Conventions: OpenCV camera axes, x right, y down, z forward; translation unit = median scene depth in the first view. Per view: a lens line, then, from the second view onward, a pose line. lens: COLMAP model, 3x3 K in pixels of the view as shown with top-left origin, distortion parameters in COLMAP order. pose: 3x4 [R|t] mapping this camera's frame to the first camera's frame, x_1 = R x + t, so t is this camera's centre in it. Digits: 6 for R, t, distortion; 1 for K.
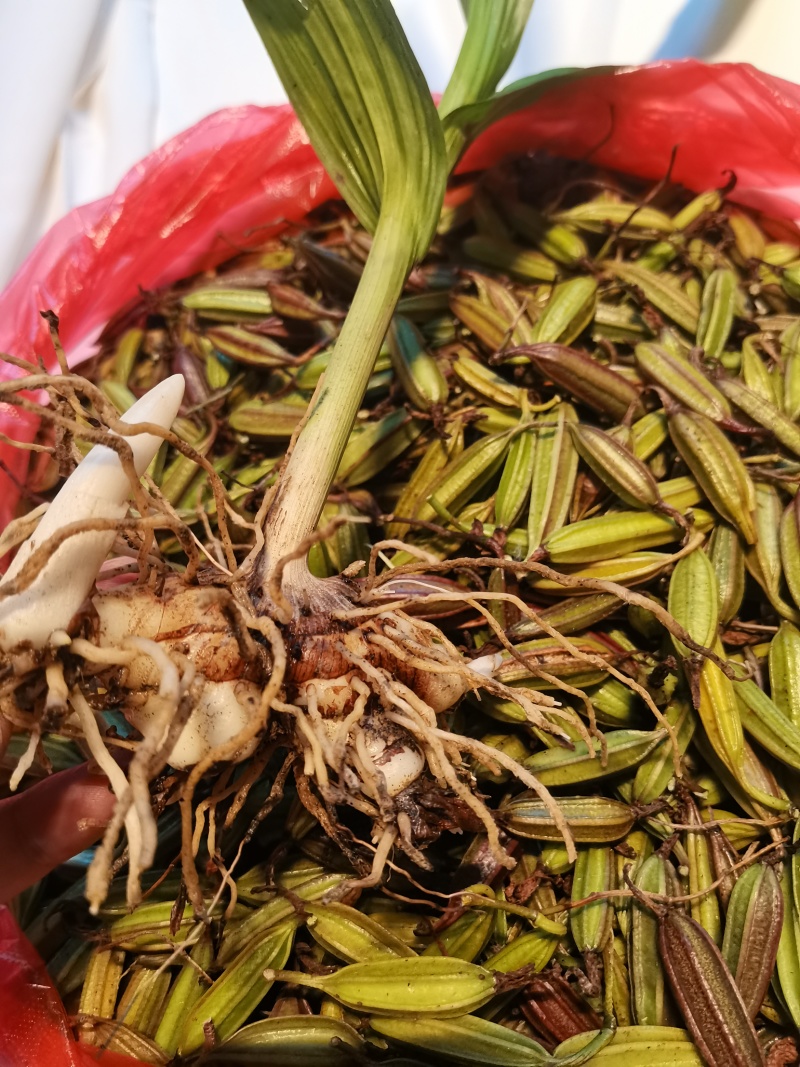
lens RADIAL K [[825.0, 0, 400.0], [0, 825.0, 533.5], [0, 0, 1]] dist [0.046287, -0.000827]
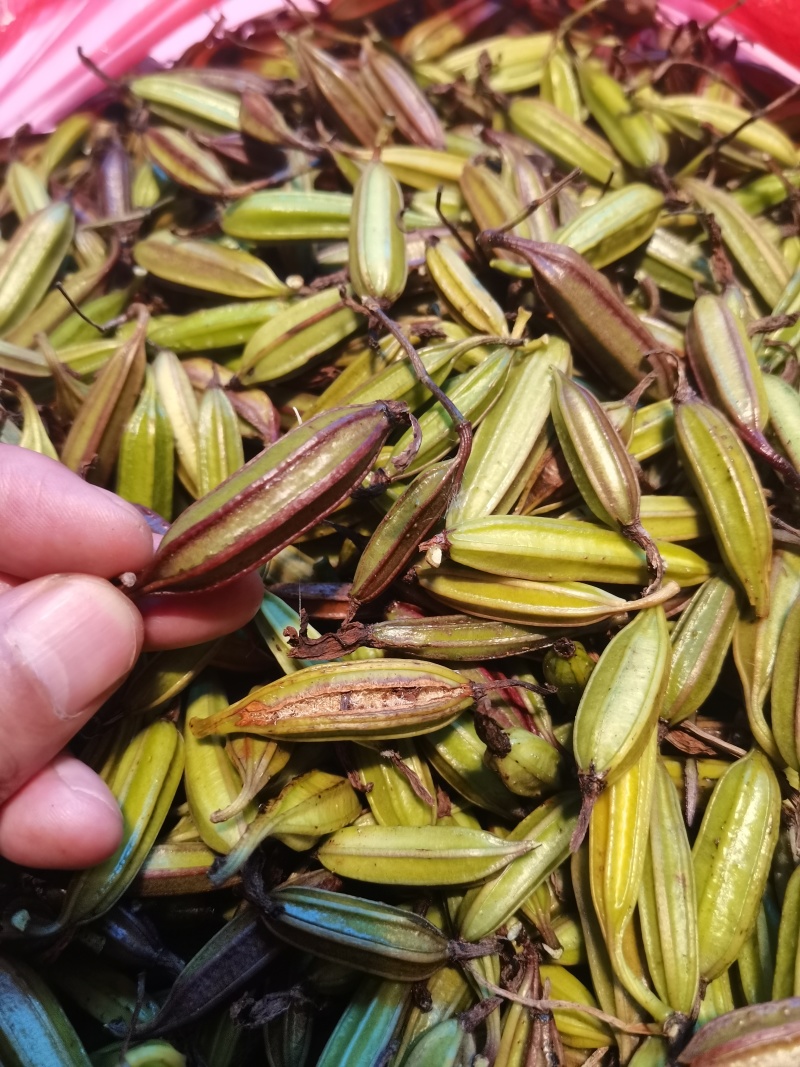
lens RADIAL K [[850.9, 0, 400.0], [0, 850.9, 533.5], [0, 0, 1]] dist [0.005716, -0.005475]
pose [[0.959435, 0.280596, -0.027379, 0.127980], [-0.277150, 0.956520, 0.090873, -0.033737], [0.051687, -0.079599, 0.995486, 0.253691]]
